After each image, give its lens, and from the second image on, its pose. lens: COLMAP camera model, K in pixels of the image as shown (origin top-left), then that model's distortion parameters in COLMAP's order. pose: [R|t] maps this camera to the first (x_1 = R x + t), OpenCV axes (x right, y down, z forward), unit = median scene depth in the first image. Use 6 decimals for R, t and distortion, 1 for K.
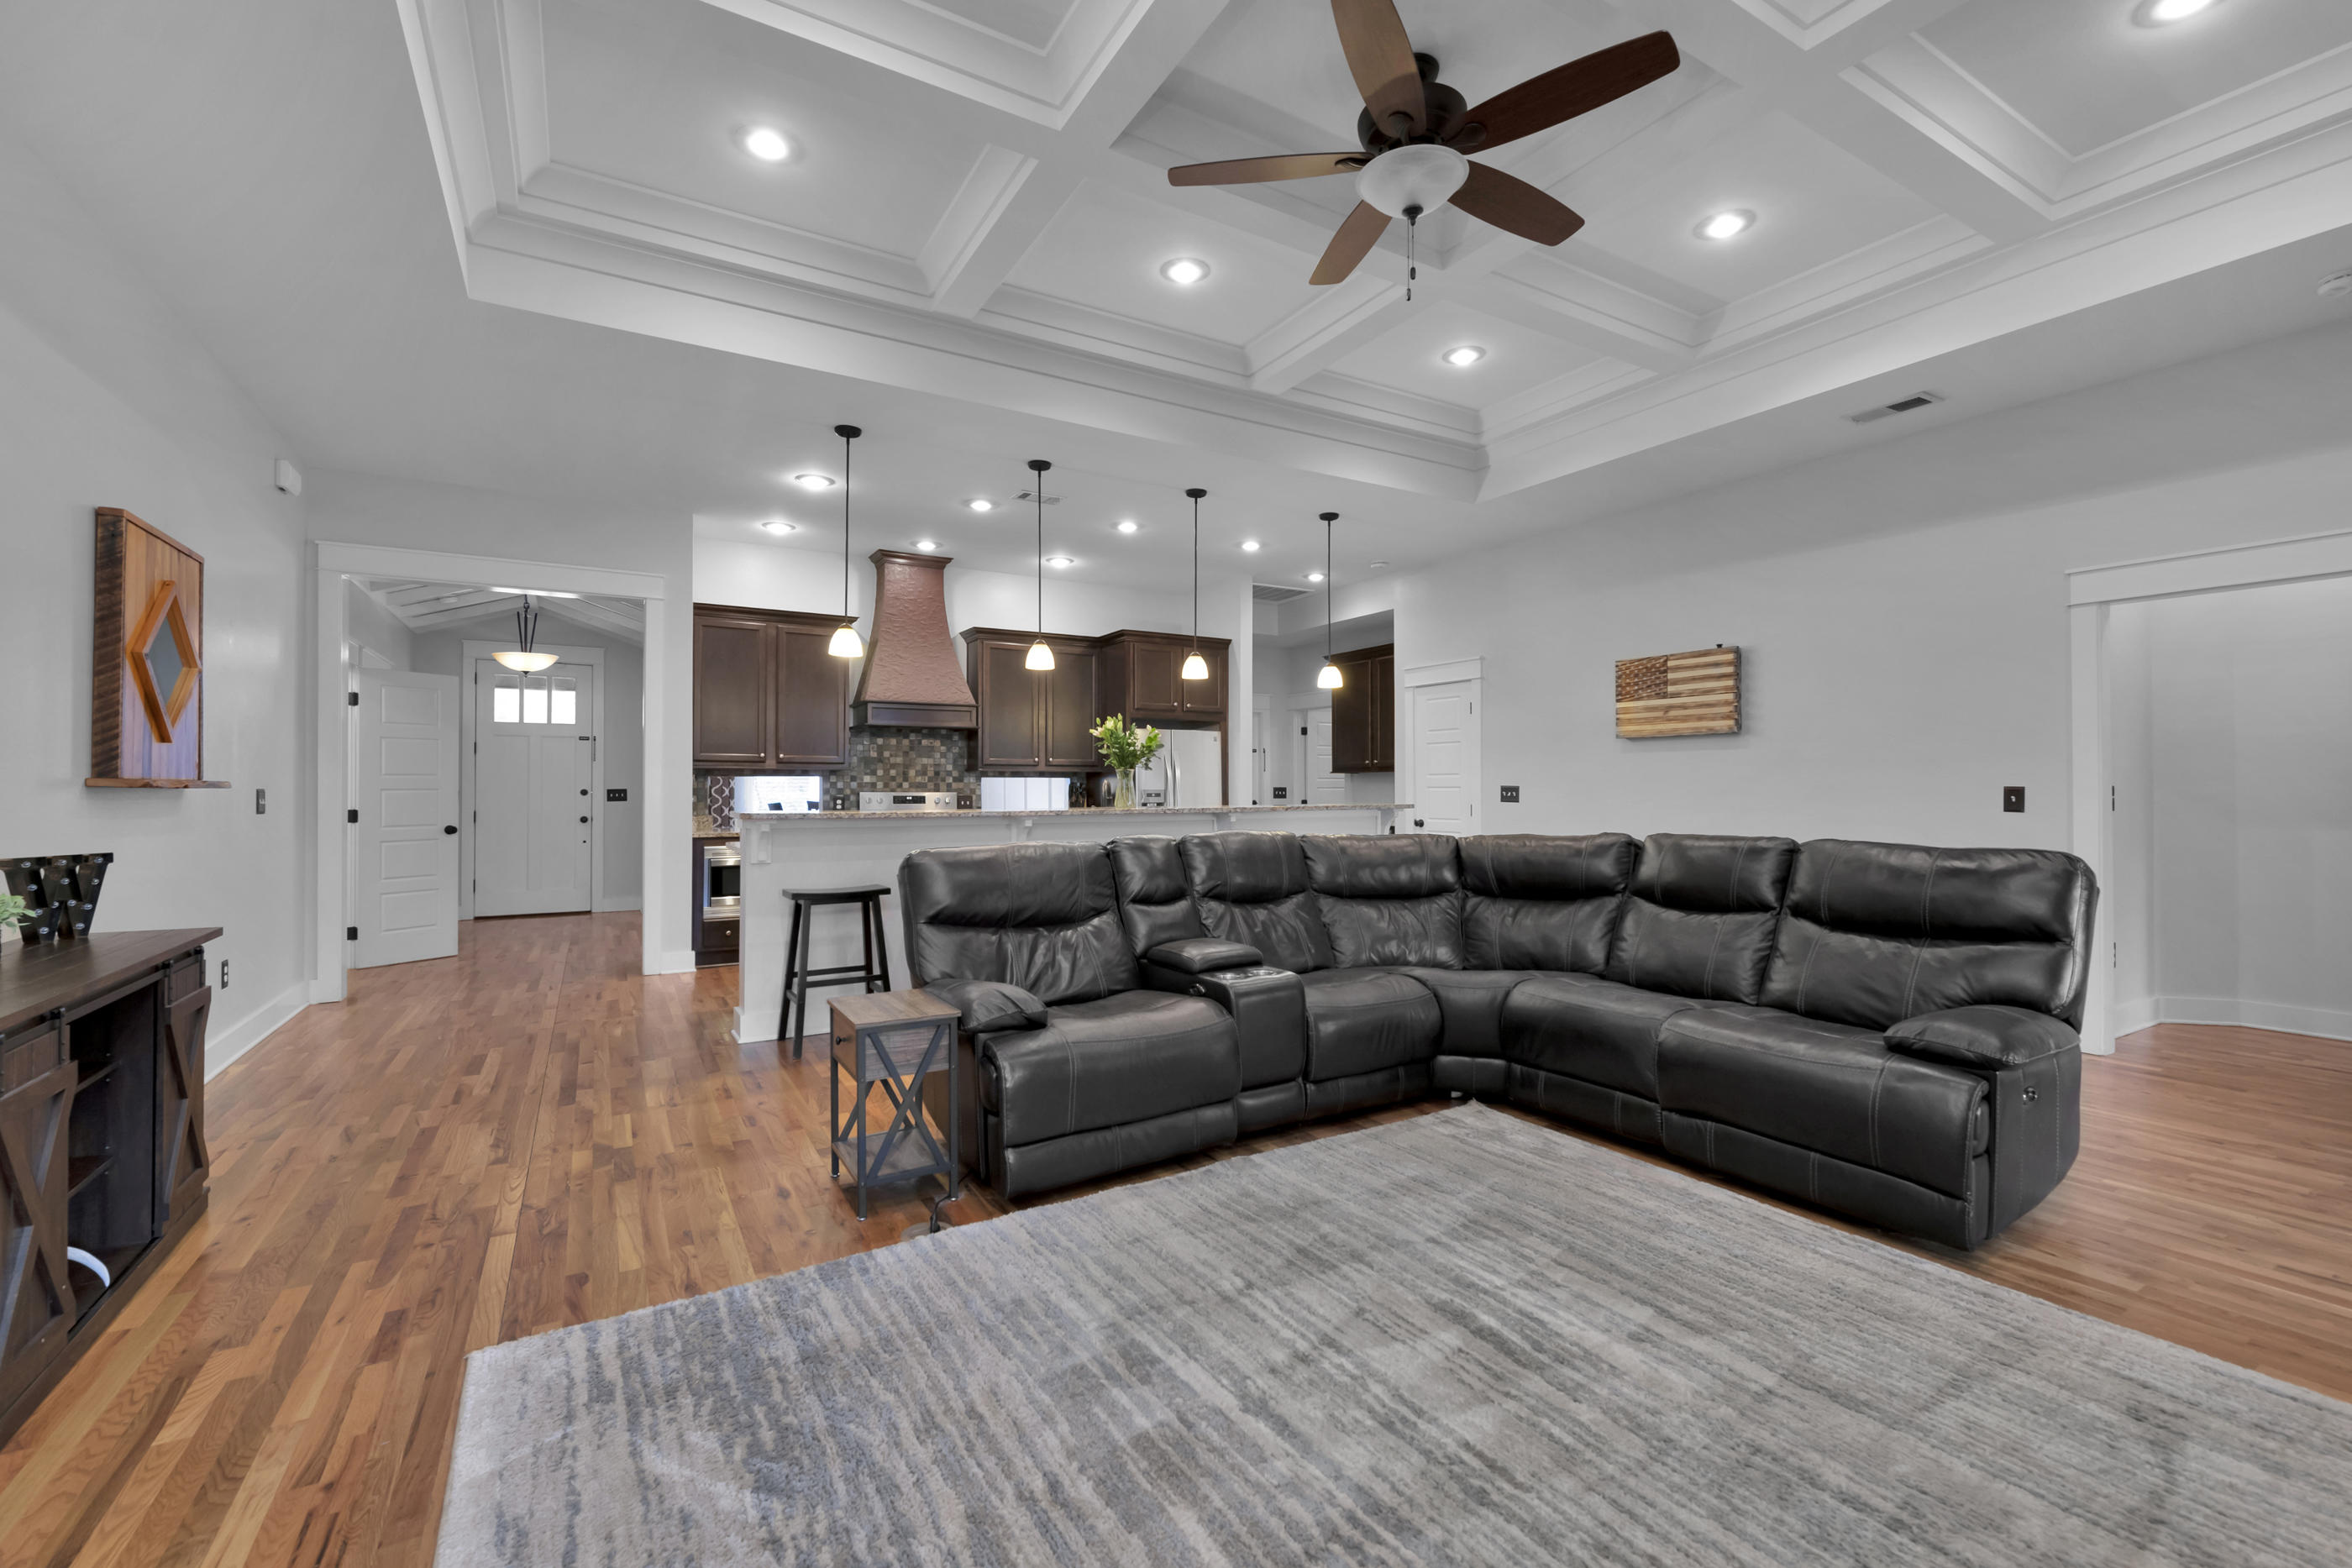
lens RADIAL K [[995.9, 0, 1157.3], [0, 995.9, 784.5], [0, 0, 1]] dist [0.002382, -0.003387]
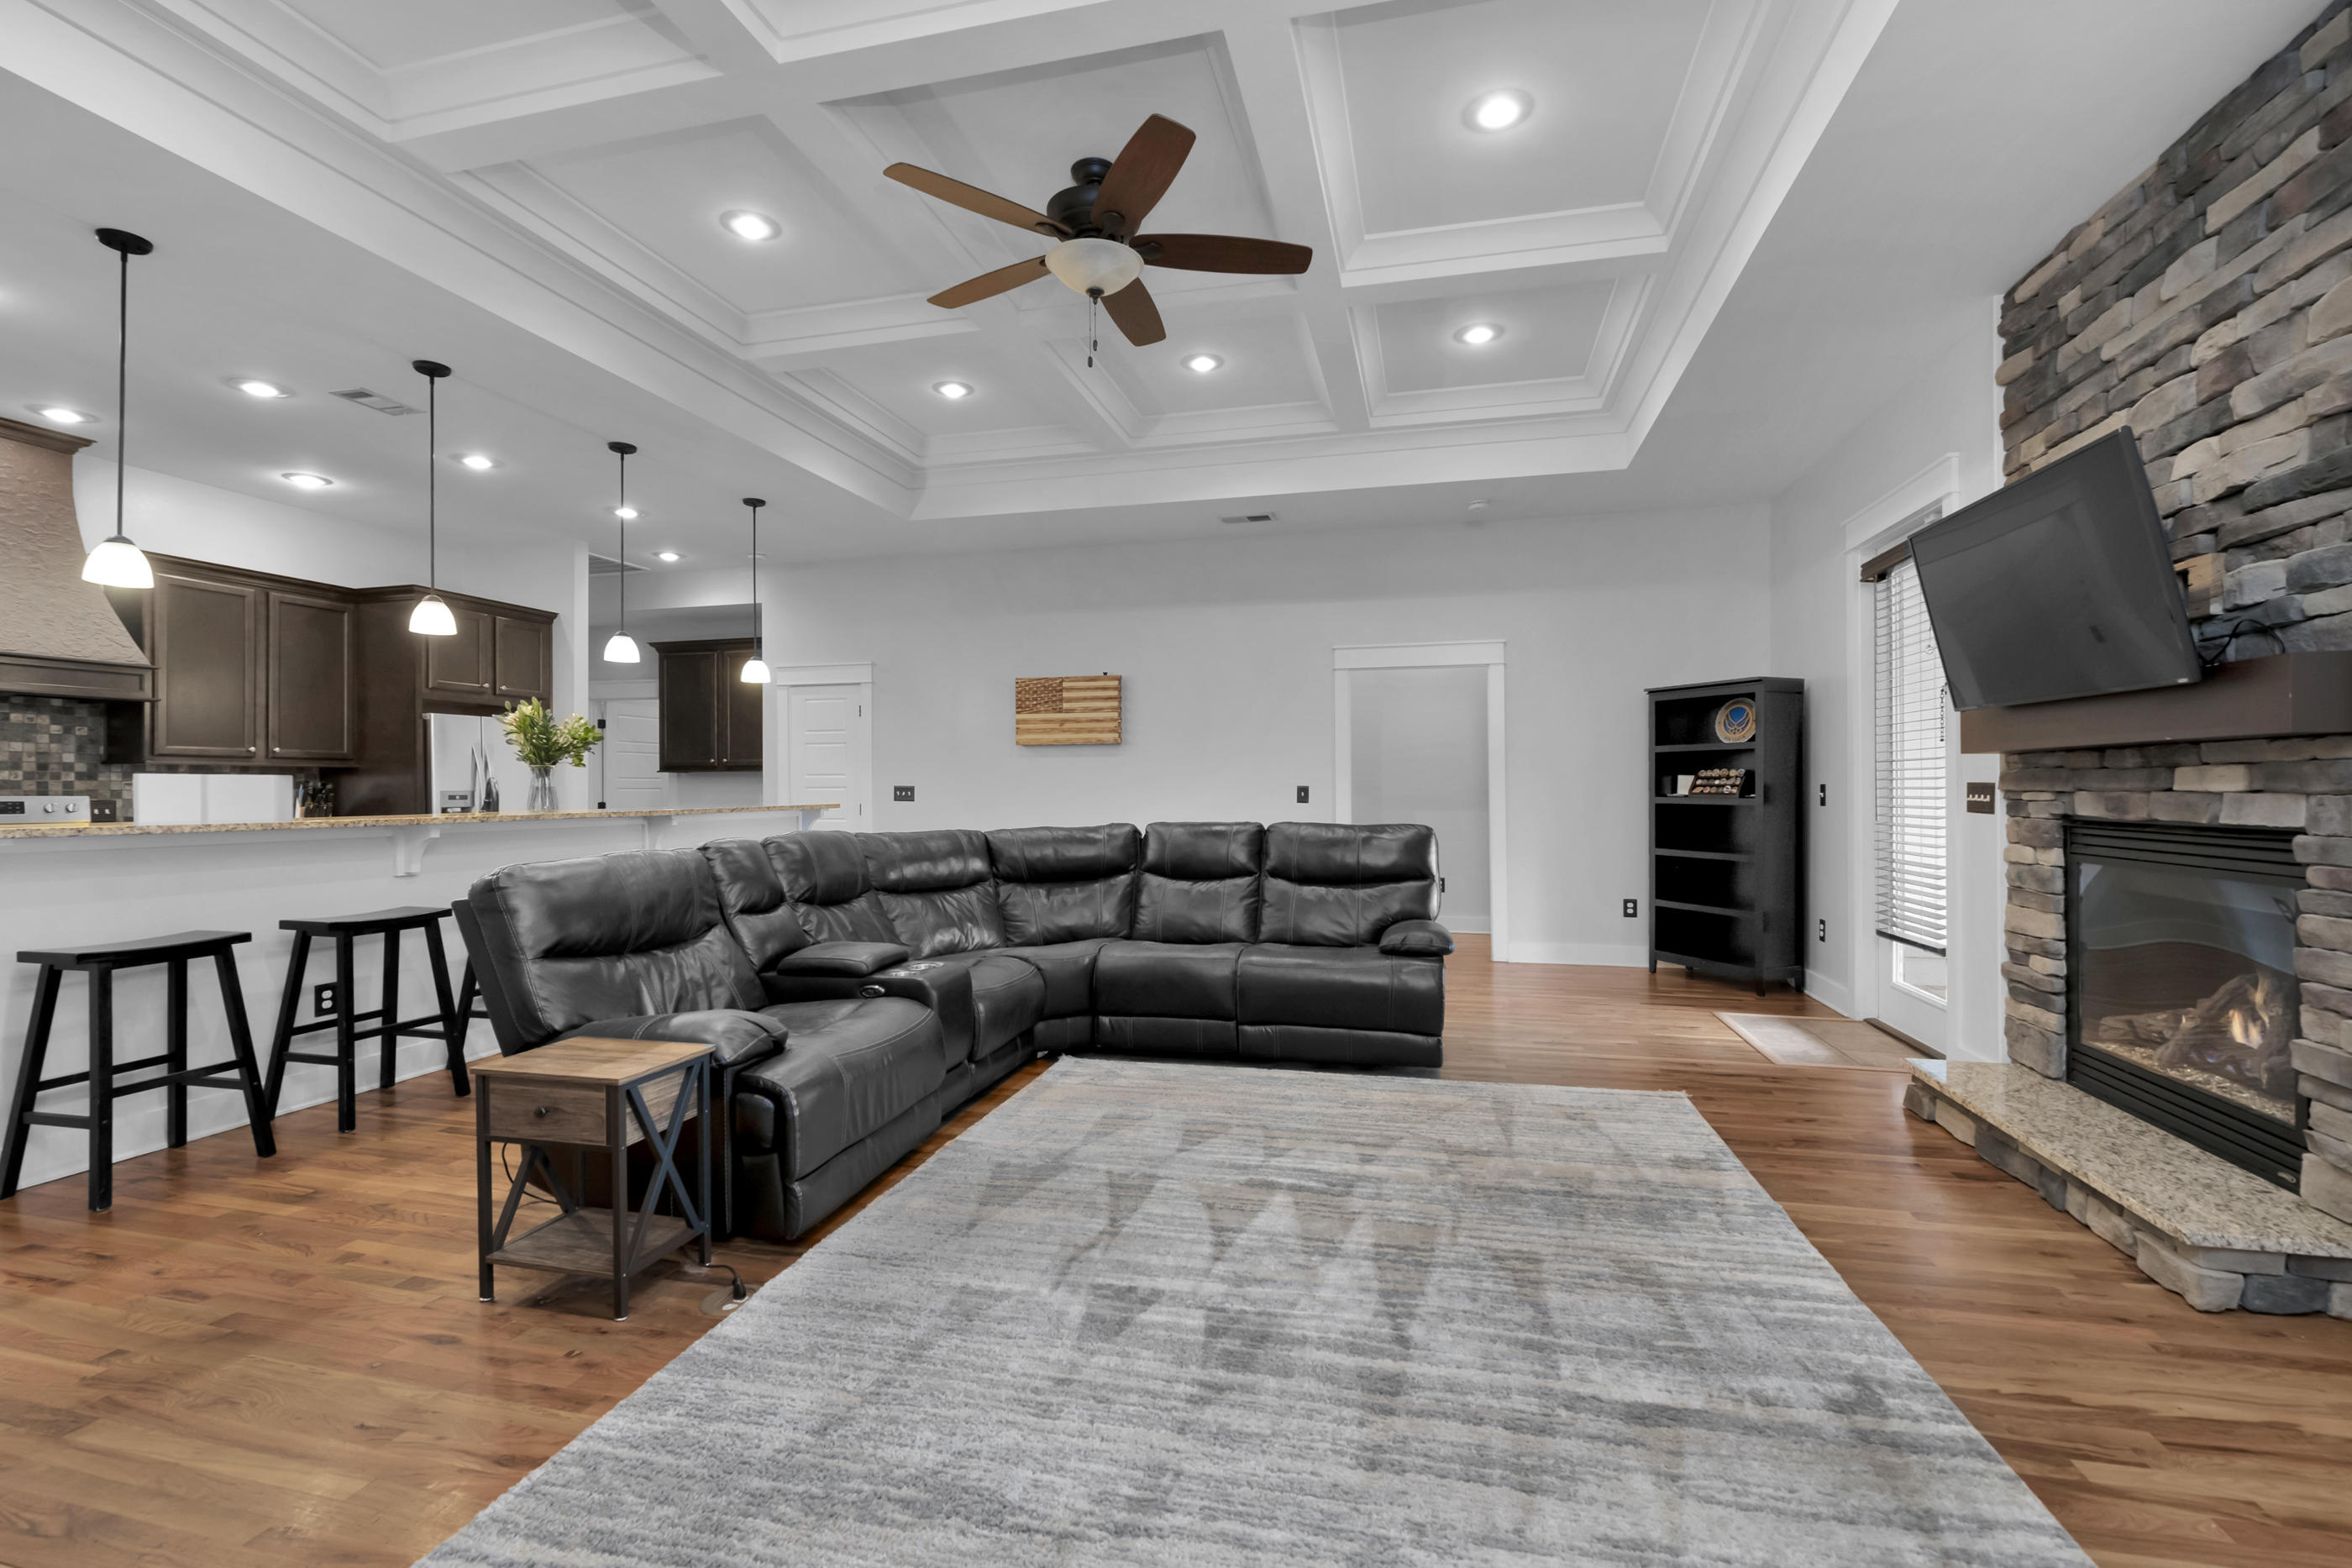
lens RADIAL K [[995.9, 0, 1164.4], [0, 995.9, 785.4], [0, 0, 1]] dist [0.002382, -0.003387]
pose [[0.716314, 0.000969, 0.697778, -0.365928], [-0.000425, 0.999999, -0.000952, 0.003175], [-0.697778, 0.000385, 0.716314, 0.077332]]
